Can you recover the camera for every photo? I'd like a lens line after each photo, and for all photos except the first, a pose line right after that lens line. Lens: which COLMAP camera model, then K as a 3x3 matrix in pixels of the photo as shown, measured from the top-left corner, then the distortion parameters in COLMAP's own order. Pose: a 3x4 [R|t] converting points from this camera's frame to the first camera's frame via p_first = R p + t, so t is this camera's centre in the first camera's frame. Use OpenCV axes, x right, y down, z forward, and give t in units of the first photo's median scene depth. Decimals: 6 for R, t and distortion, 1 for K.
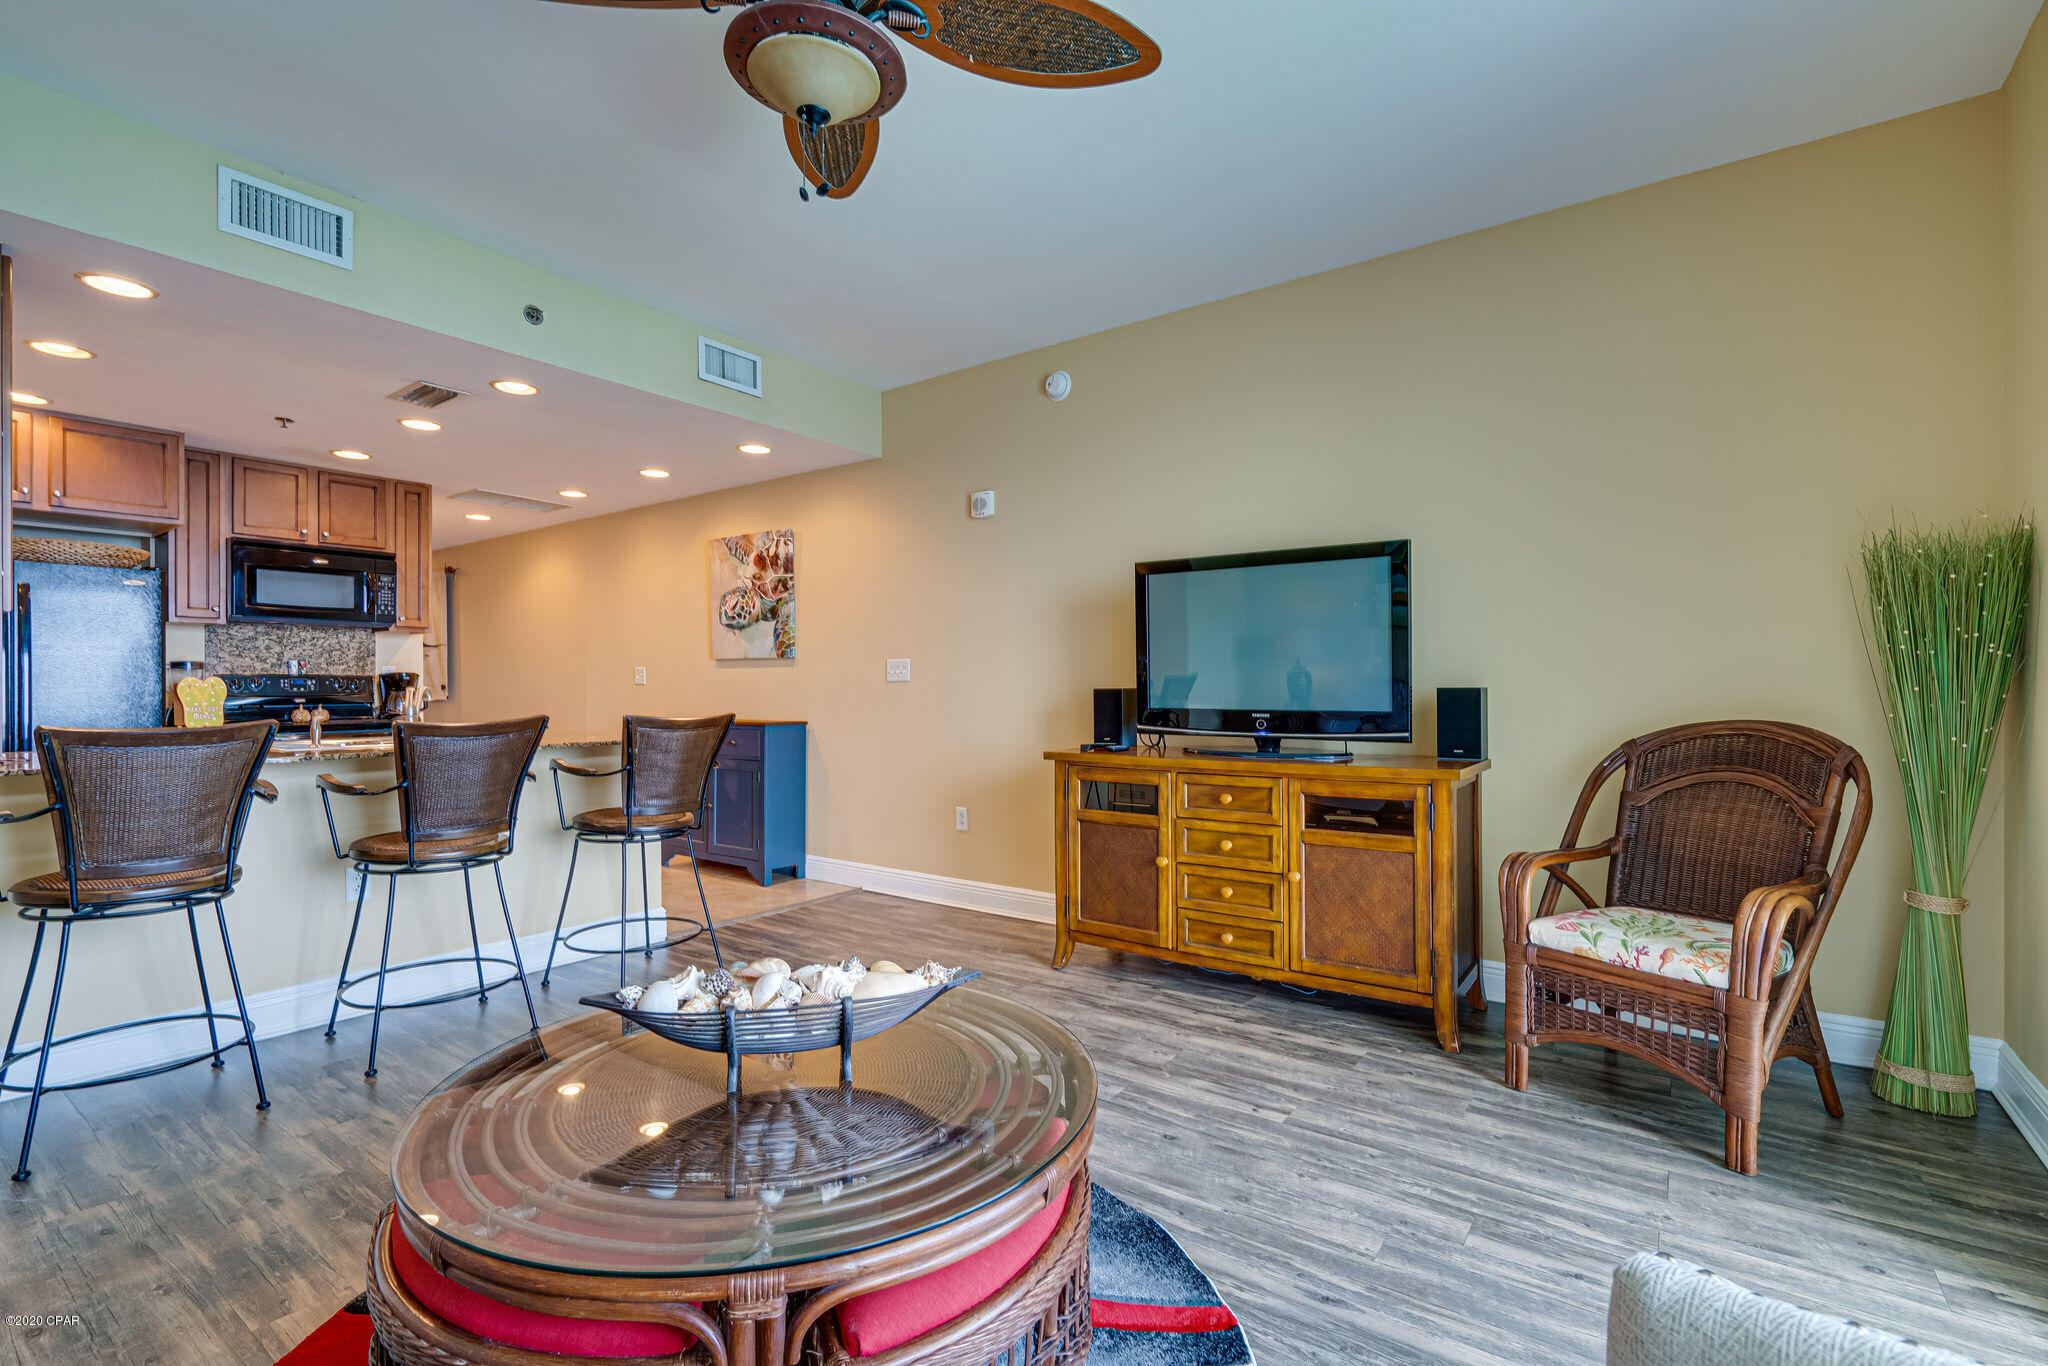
lens RADIAL K [[930.4, 0, 1020.5], [0, 930.4, 687.2], [0, 0, 1]] dist [-0.003466, 0.001124]
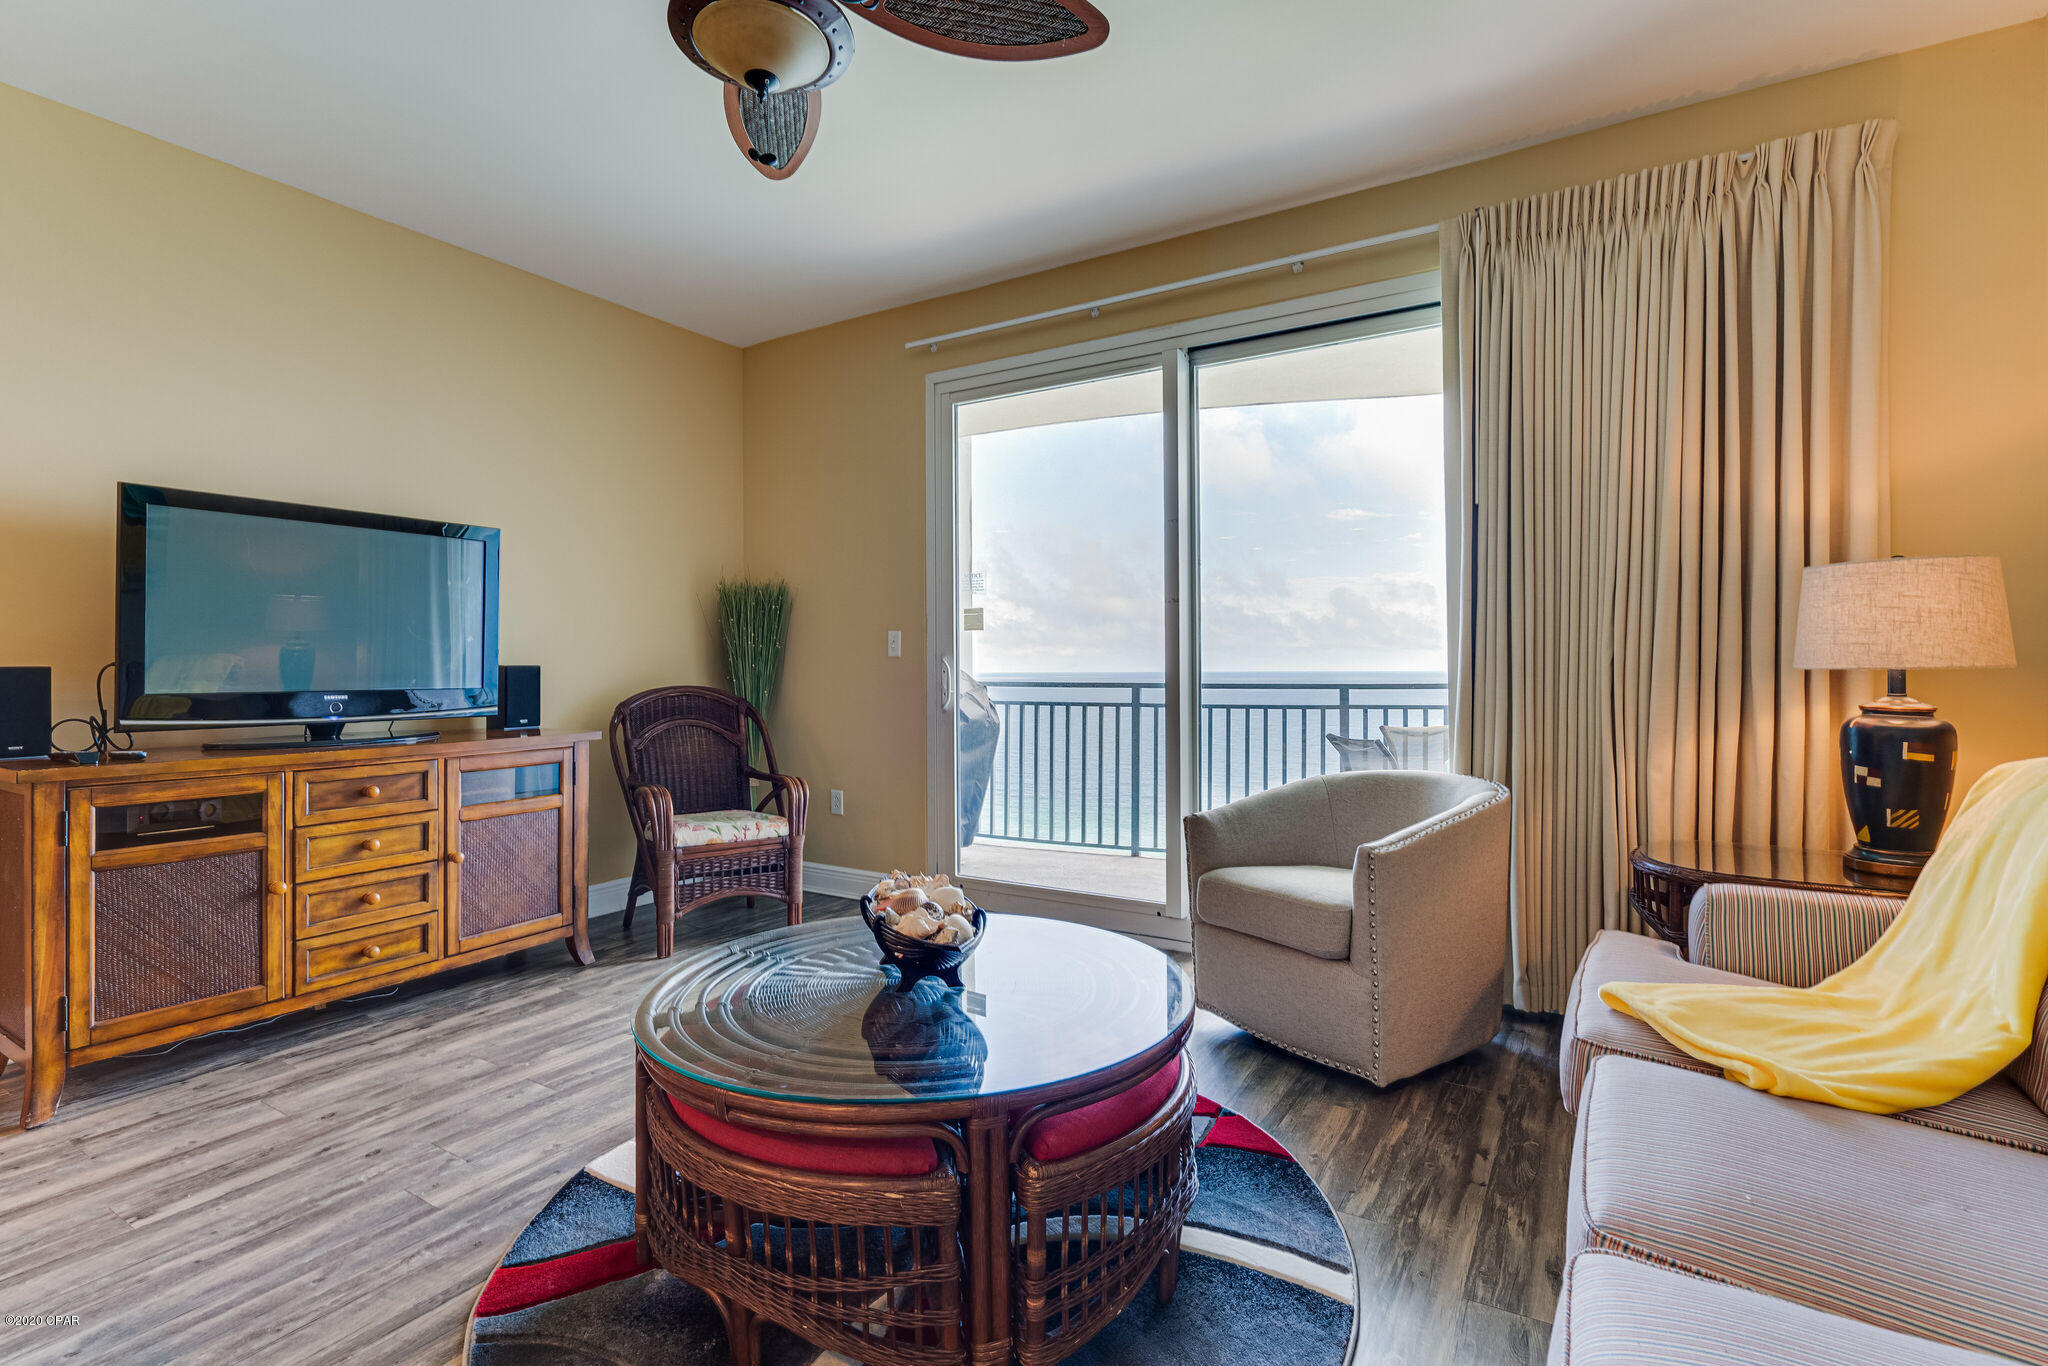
lens RADIAL K [[946.7, 0, 1017.5], [0, 946.7, 677.1], [0, 0, 1]] dist [-0.002335, 0.003469]
pose [[-0.078136, -0.006987, 0.996918, -0.482139], [0.003050, 0.999969, 0.007248, 0.005331], [-0.996938, 0.003607, -0.078113, 0.316453]]
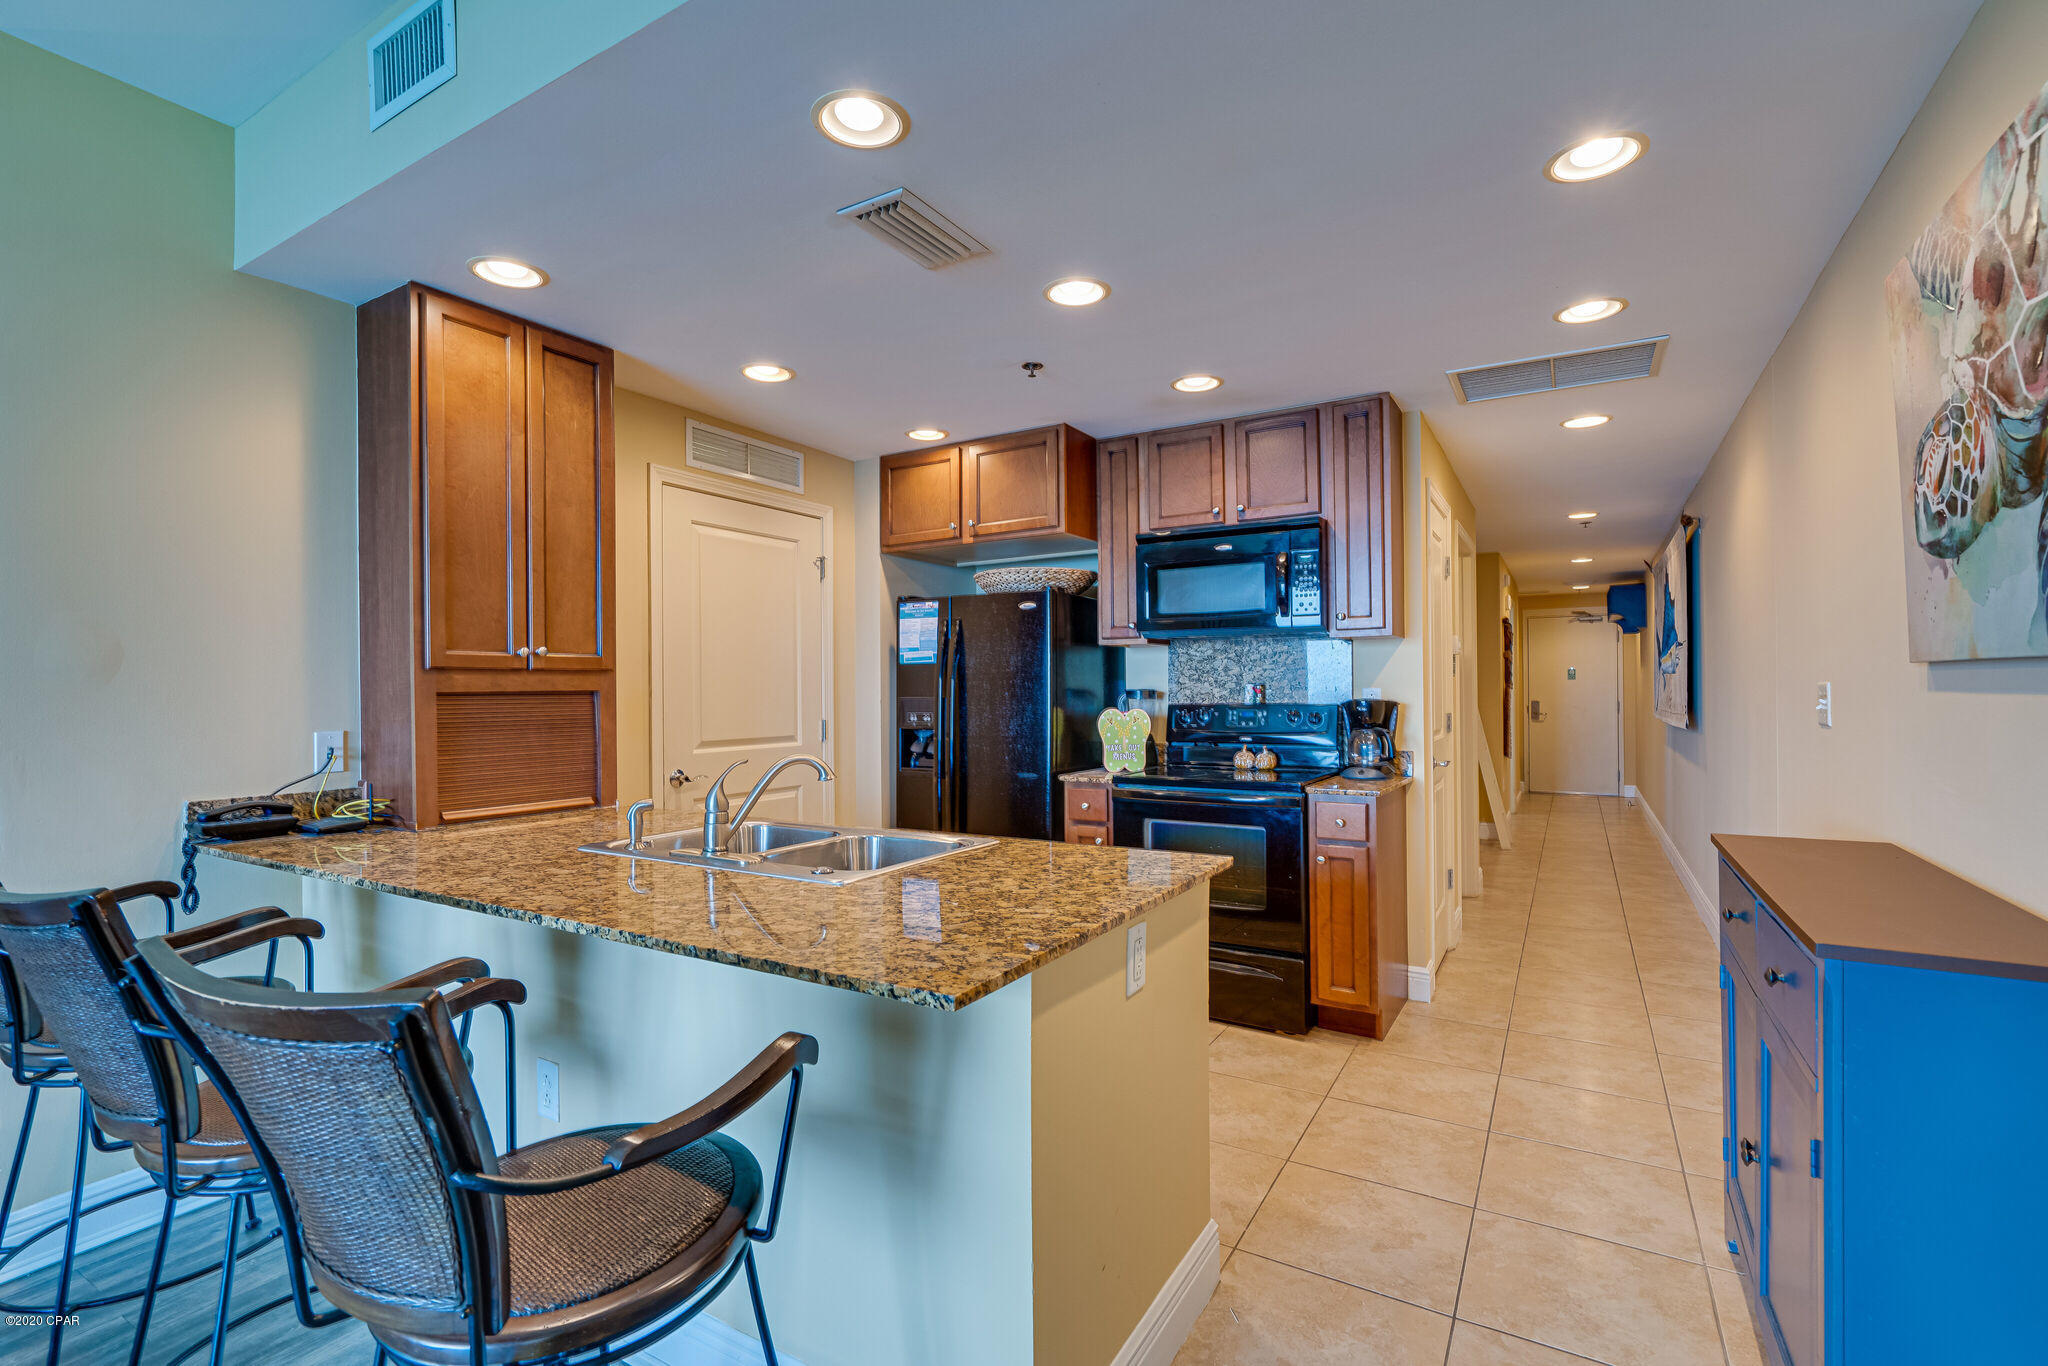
lens RADIAL K [[930.4, 0, 1007.4], [0, 930.4, 687.3], [0, 0, 1]] dist [-0.003466, 0.001124]
pose [[0.086139, -0.003735, -0.996276, -0.061124], [0.011693, 0.999928, -0.002737, -0.030281], [0.996214, -0.011414, 0.086177, 0.839513]]
